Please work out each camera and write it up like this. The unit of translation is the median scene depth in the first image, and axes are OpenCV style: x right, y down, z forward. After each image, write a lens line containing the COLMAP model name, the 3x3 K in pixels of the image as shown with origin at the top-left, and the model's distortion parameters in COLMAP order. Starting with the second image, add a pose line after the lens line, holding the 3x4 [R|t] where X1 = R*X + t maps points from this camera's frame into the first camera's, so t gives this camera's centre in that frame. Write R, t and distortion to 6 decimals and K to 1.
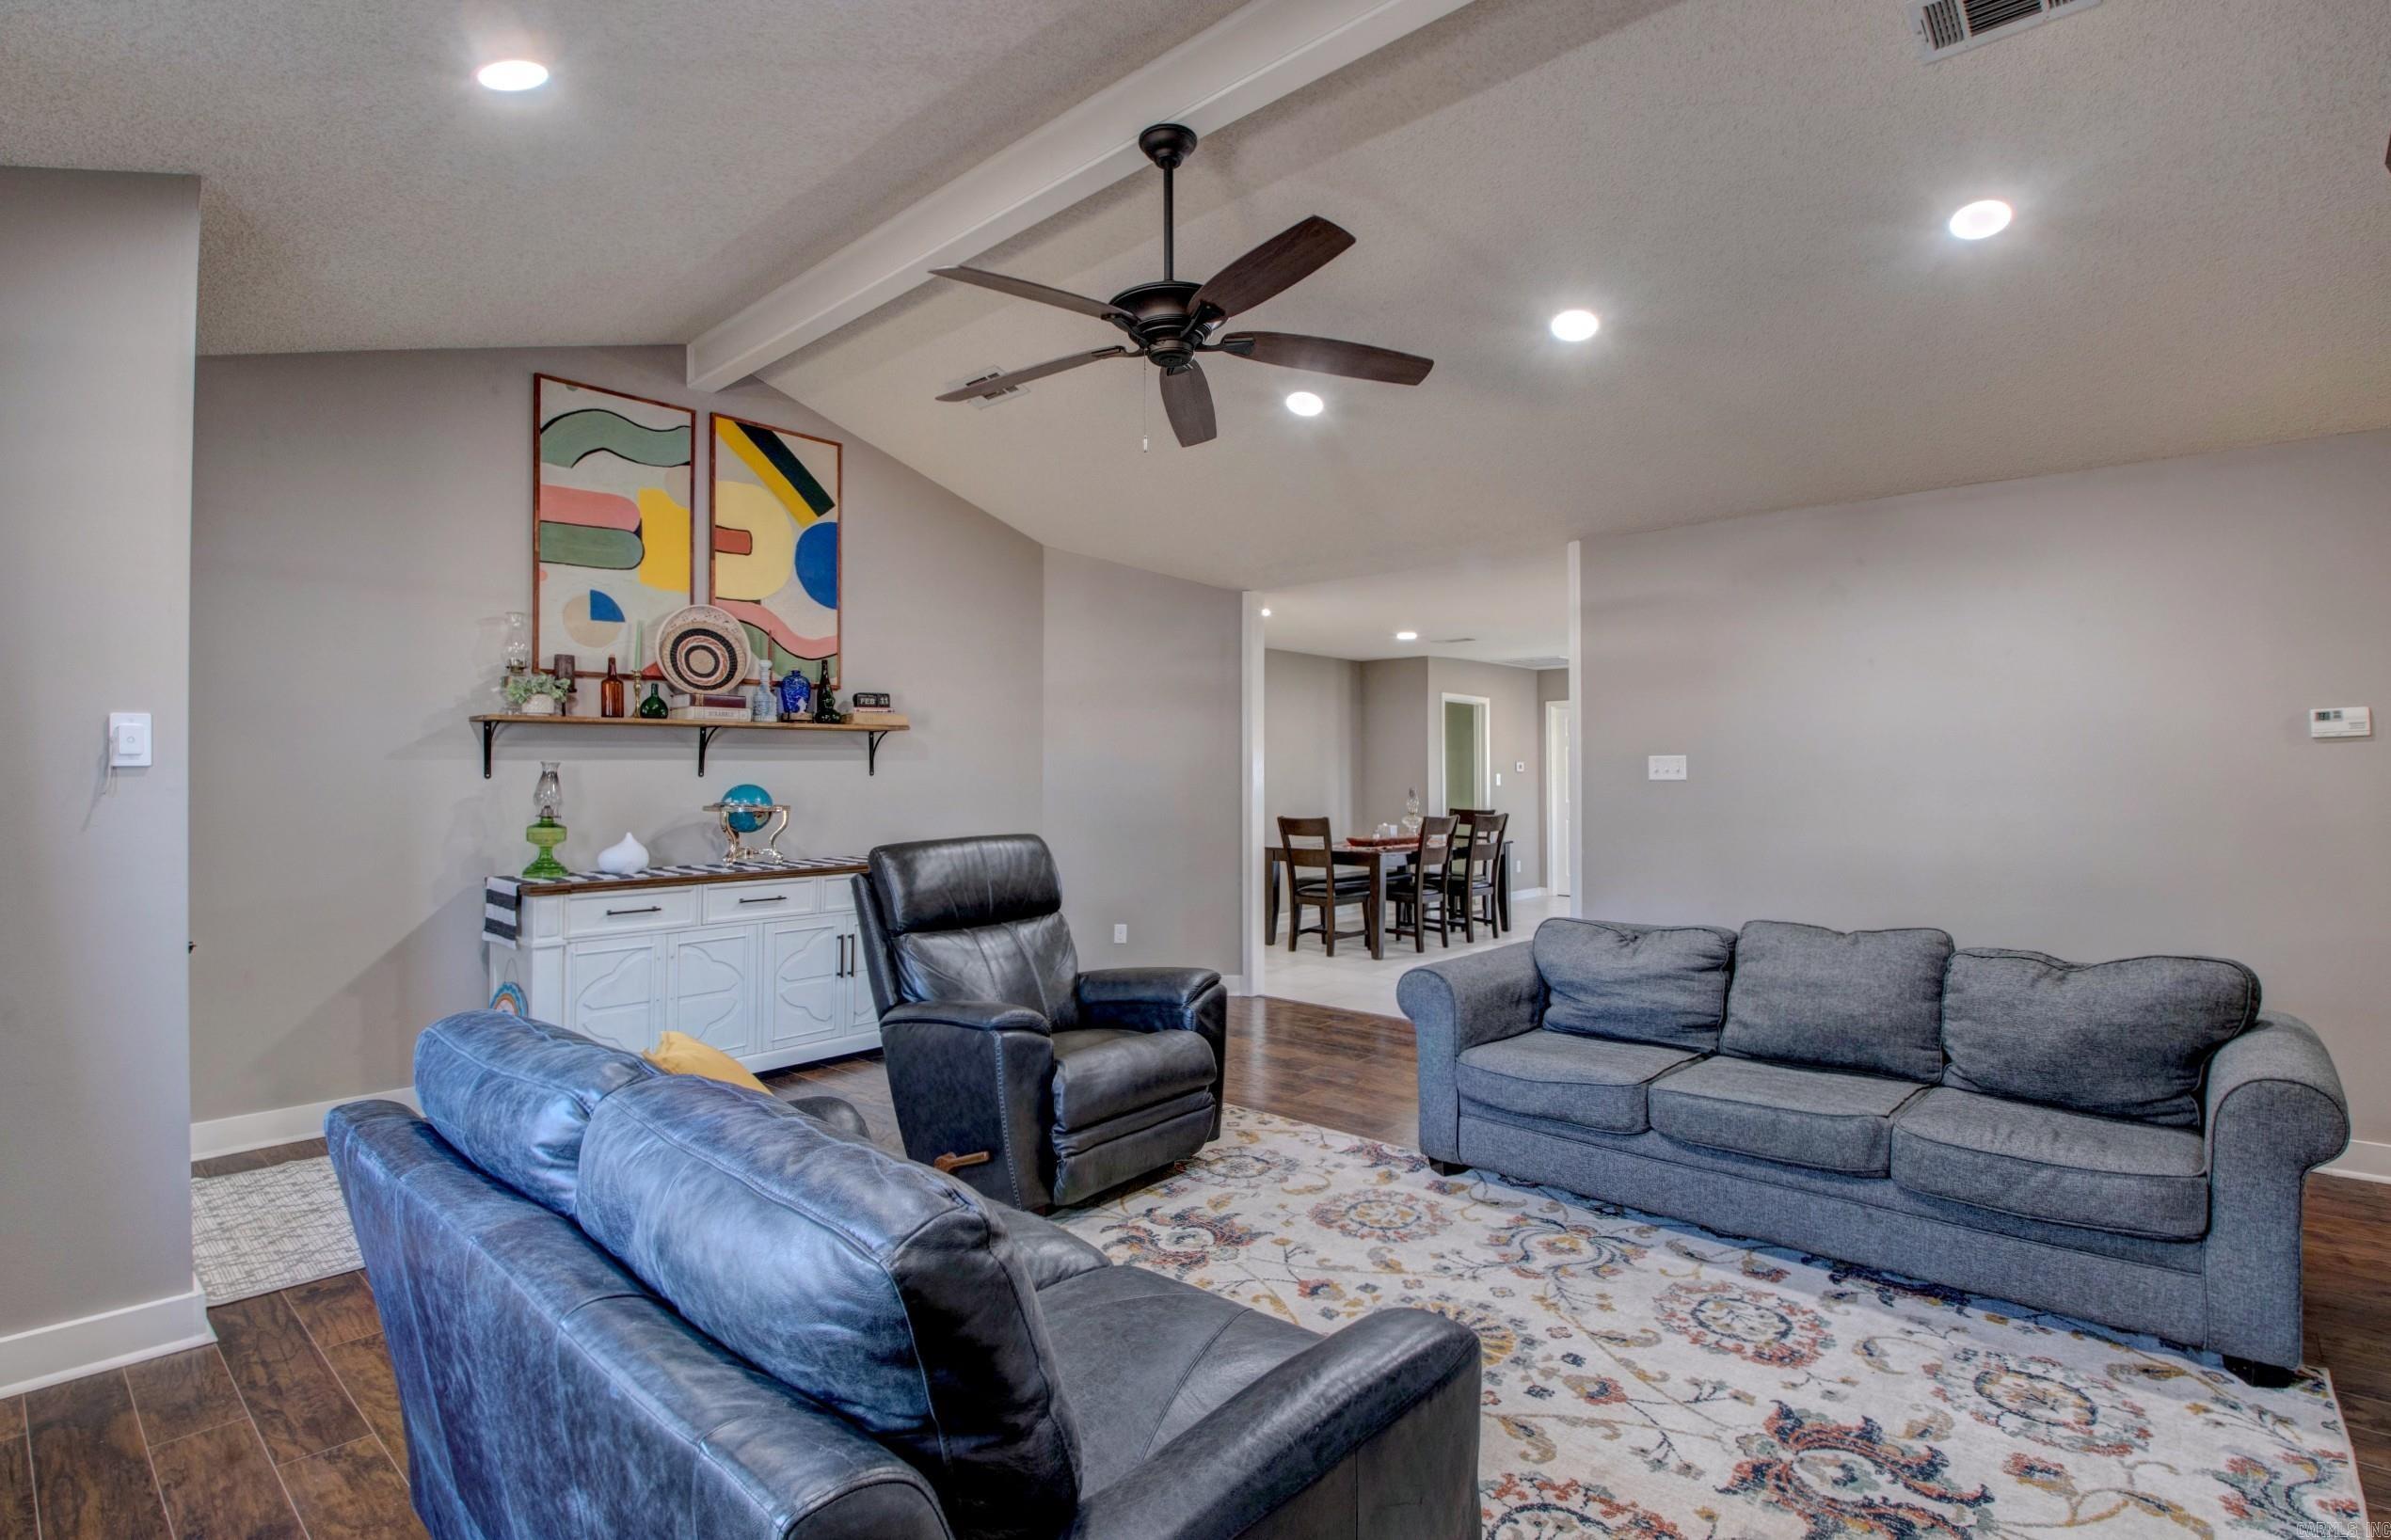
lens RADIAL K [[1114.4, 0, 1201.9], [0, 1114.4, 765.0], [0, 0, 1]] dist [-0.005737, -0.008864]
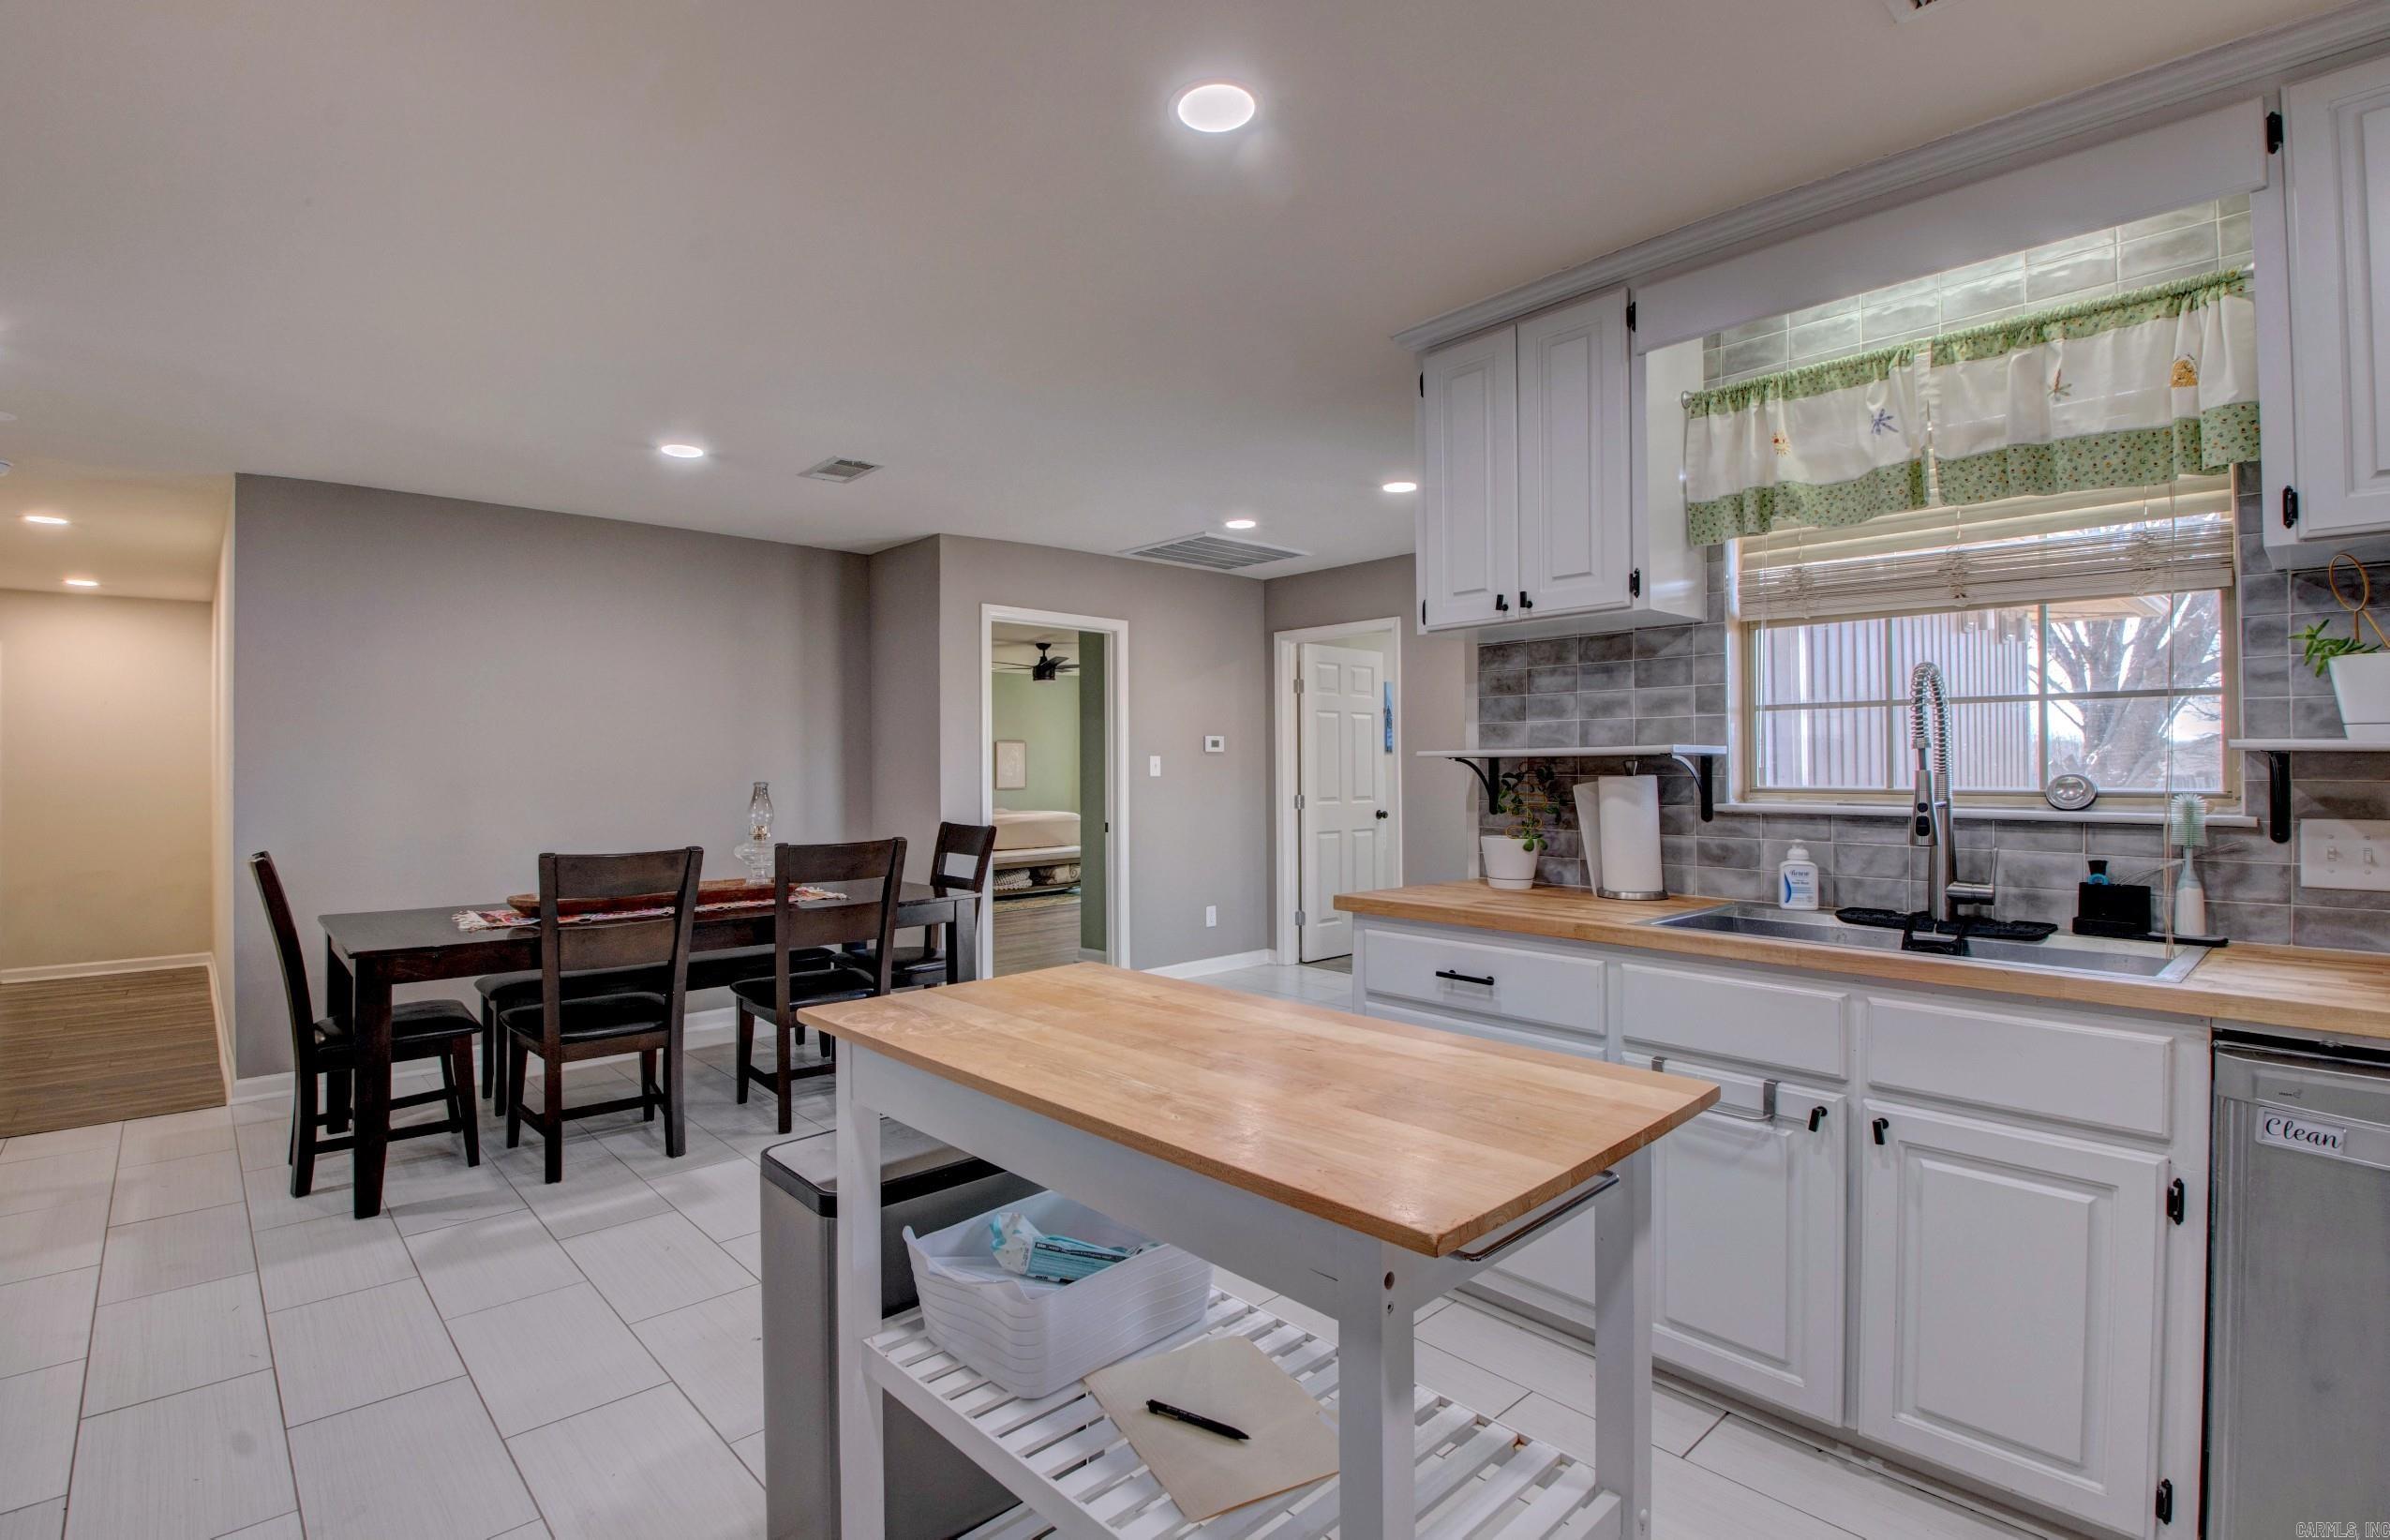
lens RADIAL K [[1114.1, 0, 1196.4], [0, 1114.1, 771.4], [0, 0, 1]] dist [-0.005737, -0.008864]
pose [[0.991174, -0.002372, -0.132543, 0.806471], [0.004143, 0.999906, 0.013083, 0.018930], [0.132500, -0.013517, 0.991091, 0.967409]]
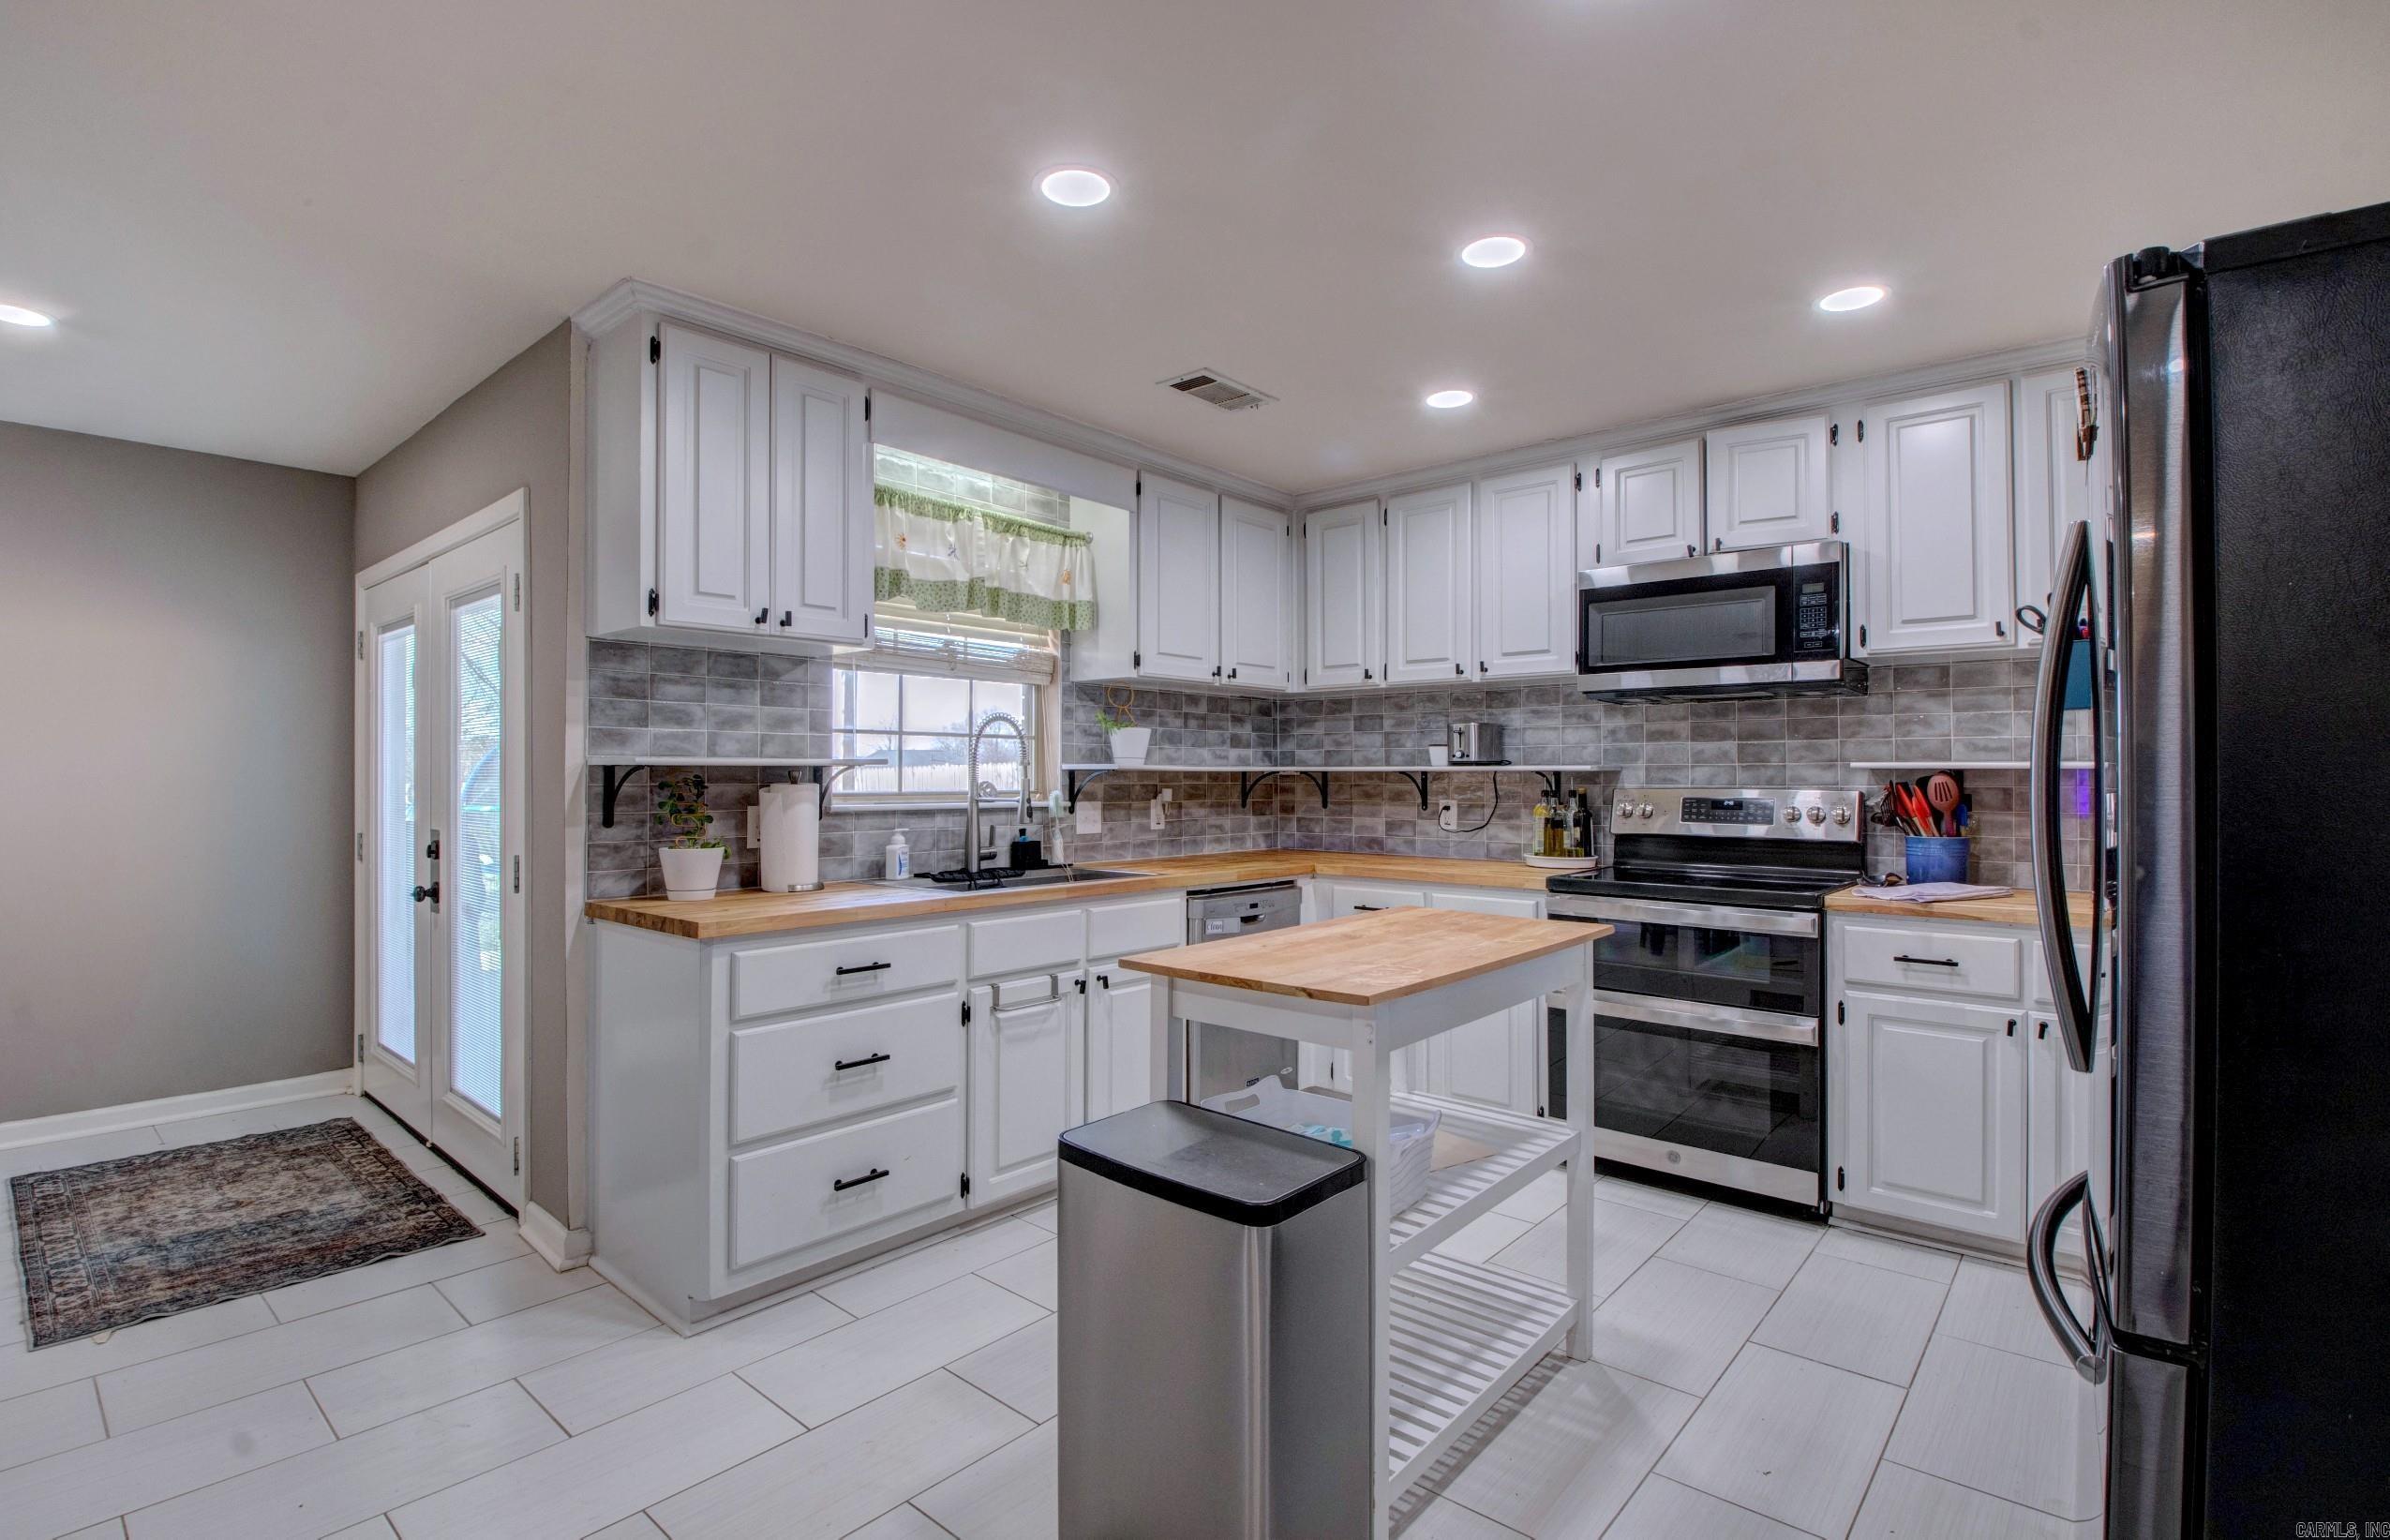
lens RADIAL K [[1114.1, 0, 1185.8], [0, 1114.1, 769.9], [0, 0, 1]] dist [-0.005737, -0.008864]
pose [[0.018492, 0.010164, 0.999777, 0.315218], [-0.005979, 0.999932, -0.010055, 0.026458], [-0.999811, -0.005792, 0.018552, 1.311492]]
